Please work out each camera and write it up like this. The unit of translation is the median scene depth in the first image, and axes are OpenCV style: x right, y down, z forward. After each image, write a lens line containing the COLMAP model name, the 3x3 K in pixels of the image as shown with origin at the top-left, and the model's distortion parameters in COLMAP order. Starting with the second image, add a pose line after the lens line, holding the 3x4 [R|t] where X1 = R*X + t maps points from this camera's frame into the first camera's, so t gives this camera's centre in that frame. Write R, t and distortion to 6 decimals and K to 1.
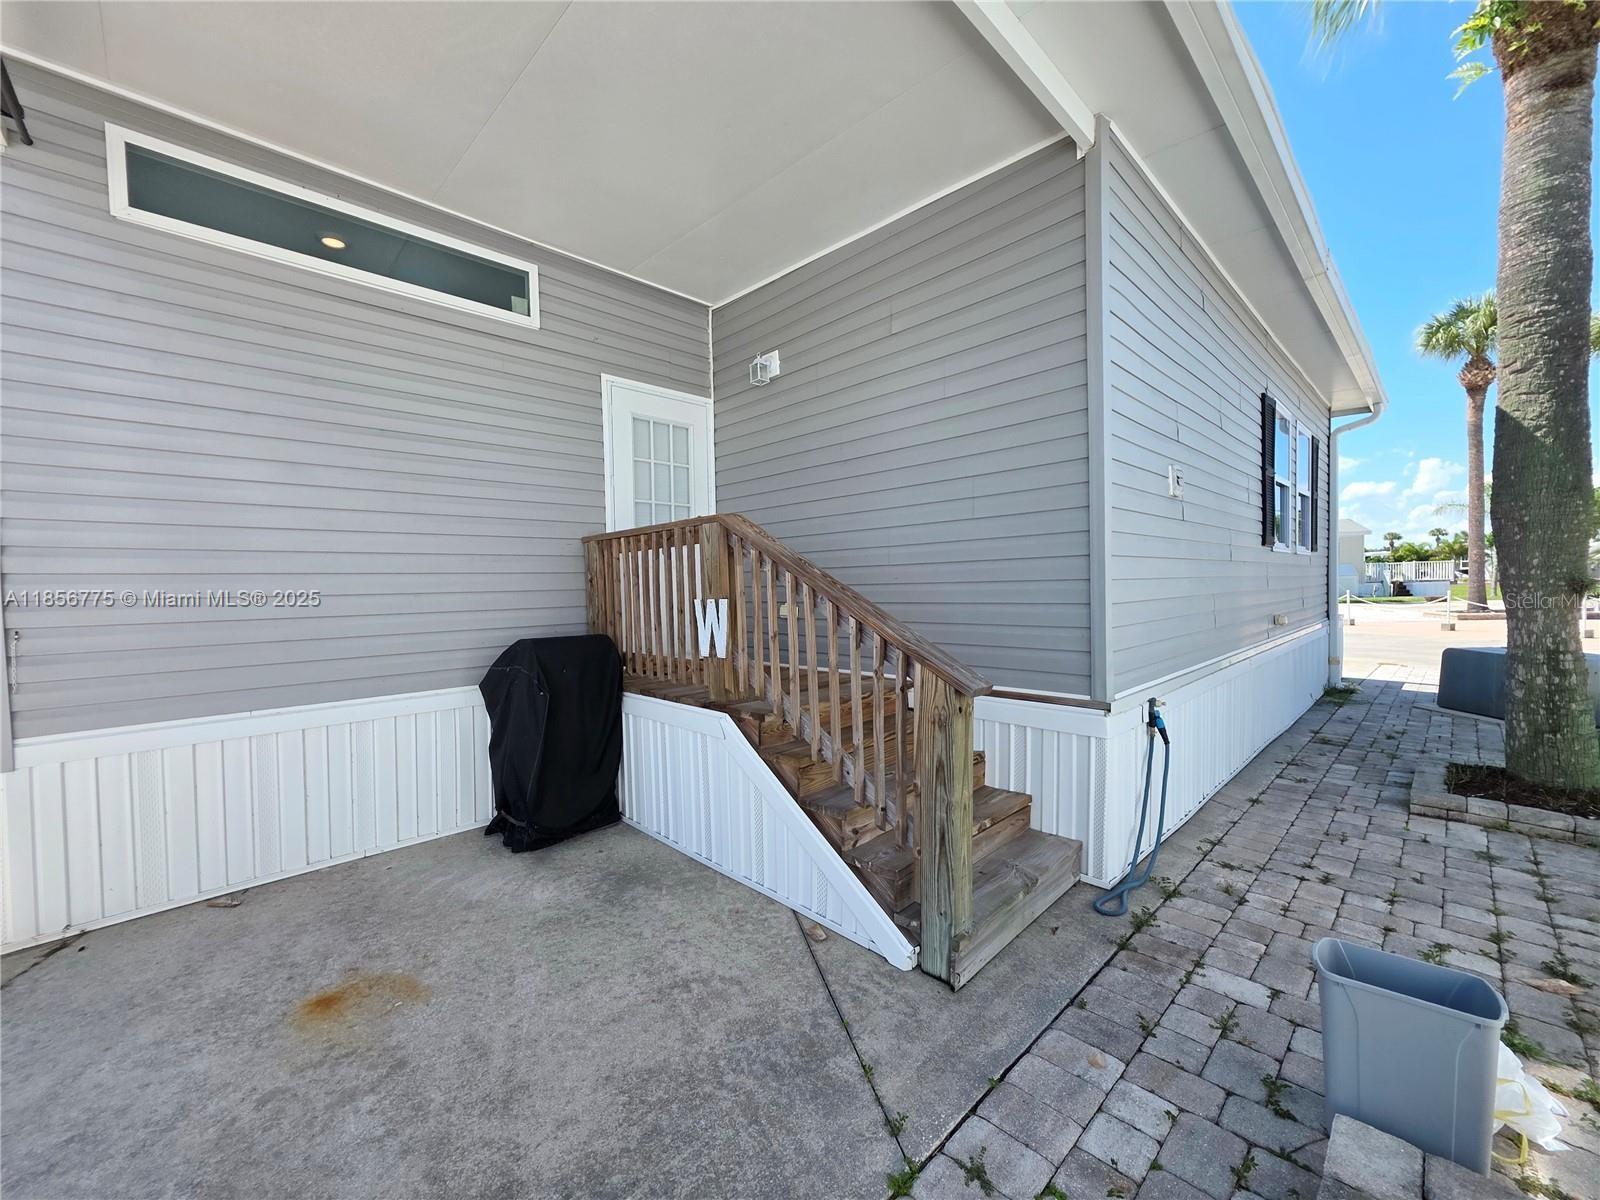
lens RADIAL K [[636.8, 0, 807.6], [0, 636.8, 606.3], [0, 0, 1]] dist [0.002880, -0.000383]
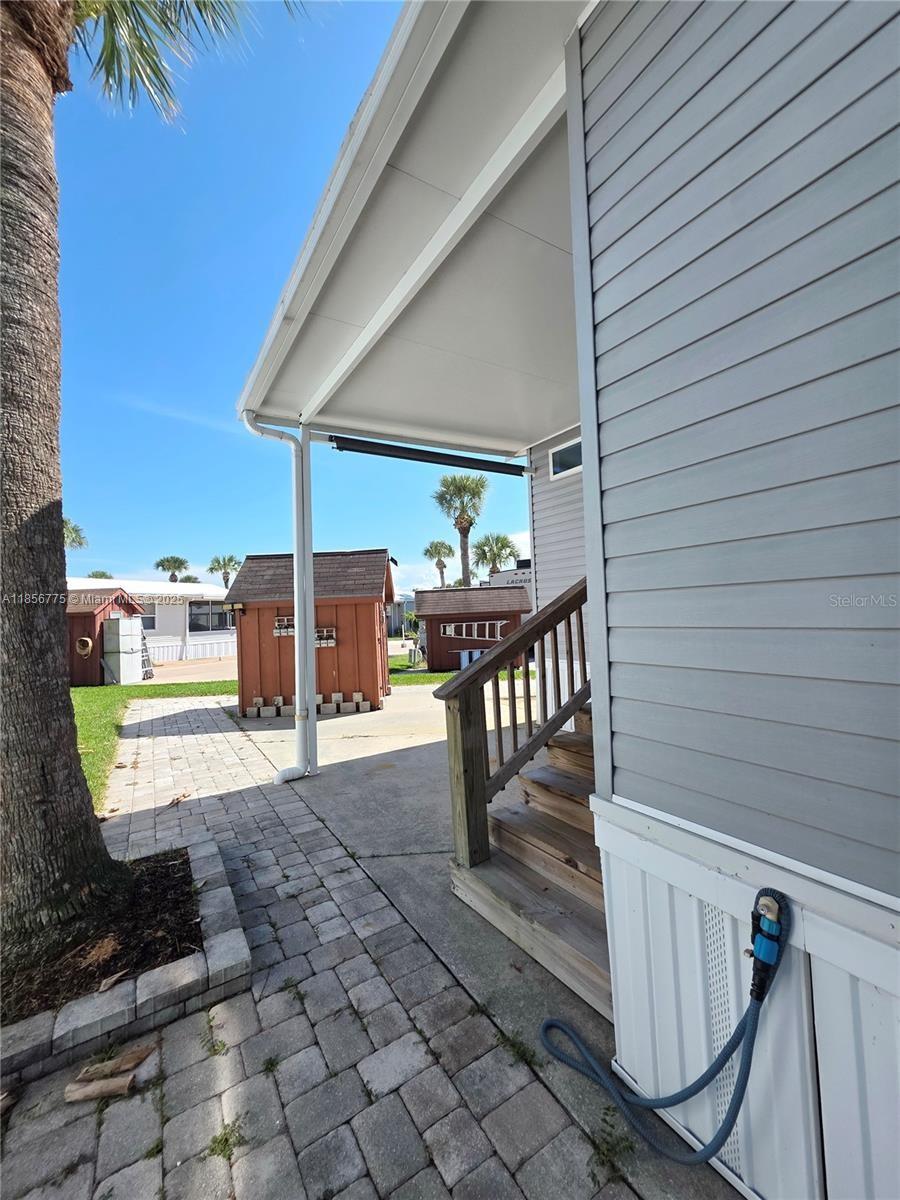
lens RADIAL K [[477.6, 0, 453.5], [0, 477.6, 597.2], [0, 0, 1]] dist [0.002880, -0.000383]
pose [[-0.208446, -0.004589, -0.978023, 1.157906], [0.009391, 0.999933, -0.006694, -0.081632], [0.977989, -0.010580, -0.208389, 1.064637]]
